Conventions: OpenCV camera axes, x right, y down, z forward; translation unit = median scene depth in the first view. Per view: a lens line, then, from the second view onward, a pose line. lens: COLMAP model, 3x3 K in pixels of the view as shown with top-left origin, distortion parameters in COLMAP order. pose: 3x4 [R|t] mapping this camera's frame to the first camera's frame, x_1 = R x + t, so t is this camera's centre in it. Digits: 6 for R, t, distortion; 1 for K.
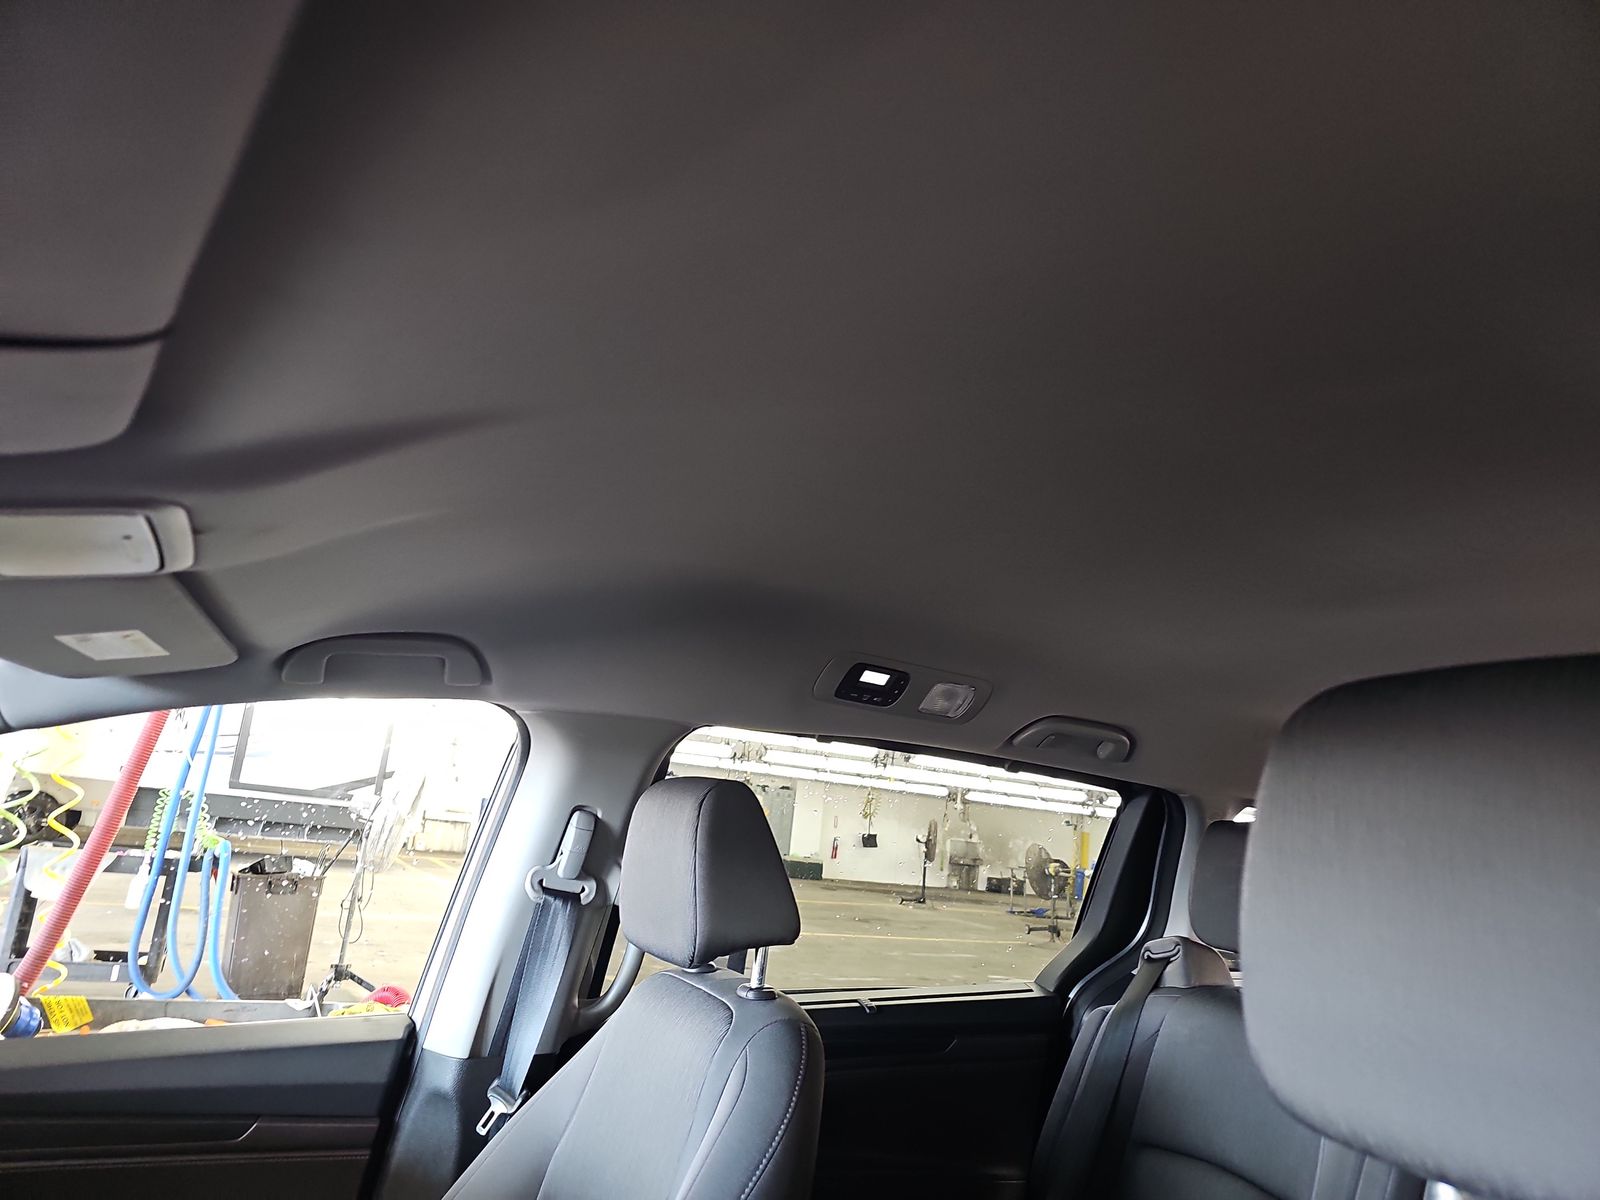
lens RADIAL K [[1060.7, 0, 801.8], [0, 1060.7, 602.5], [0, 0, 1]] dist [0.020162, -0.007230]
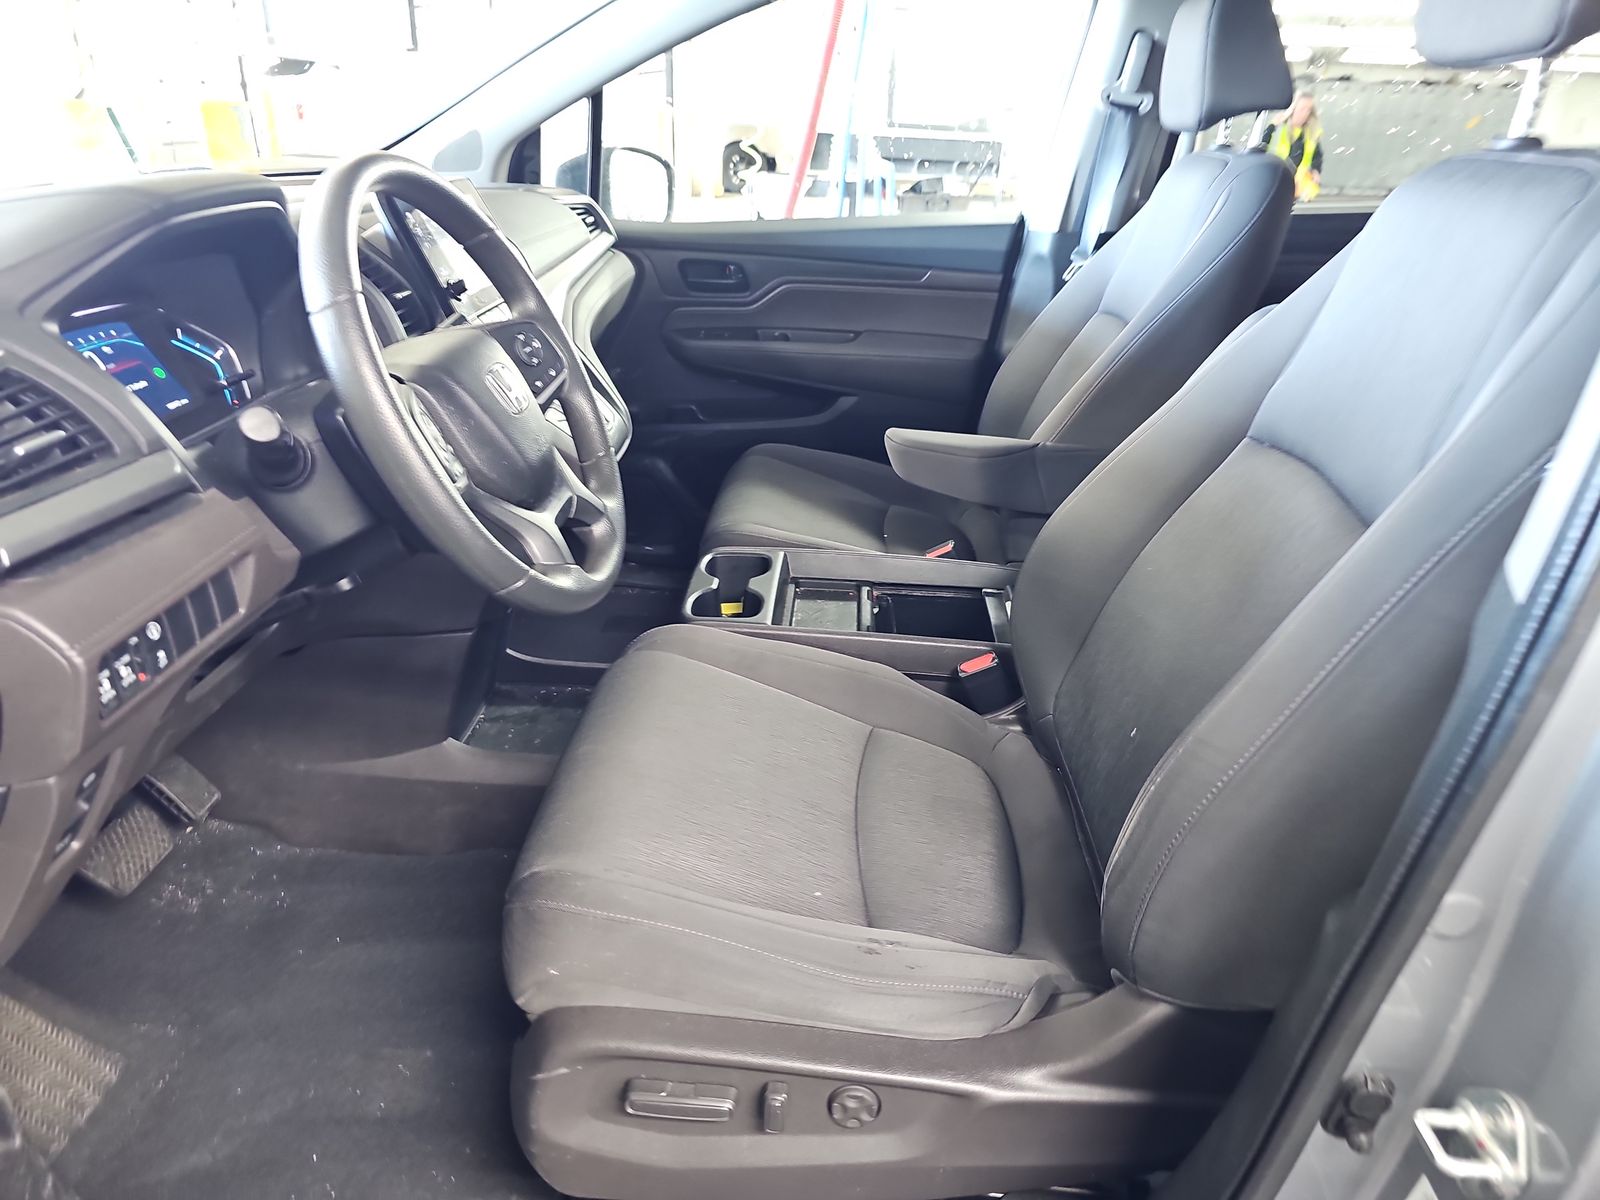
lens RADIAL K [[1060.7, 0, 798.3], [0, 1060.7, 597.5], [0, 0, 1]] dist [0.020162, -0.007230]
pose [[0.845519, 0.167566, -0.506971, 0.206126], [0.140777, 0.845926, 0.514384, 0.050321], [0.515053, -0.506292, 0.691657, -0.437776]]
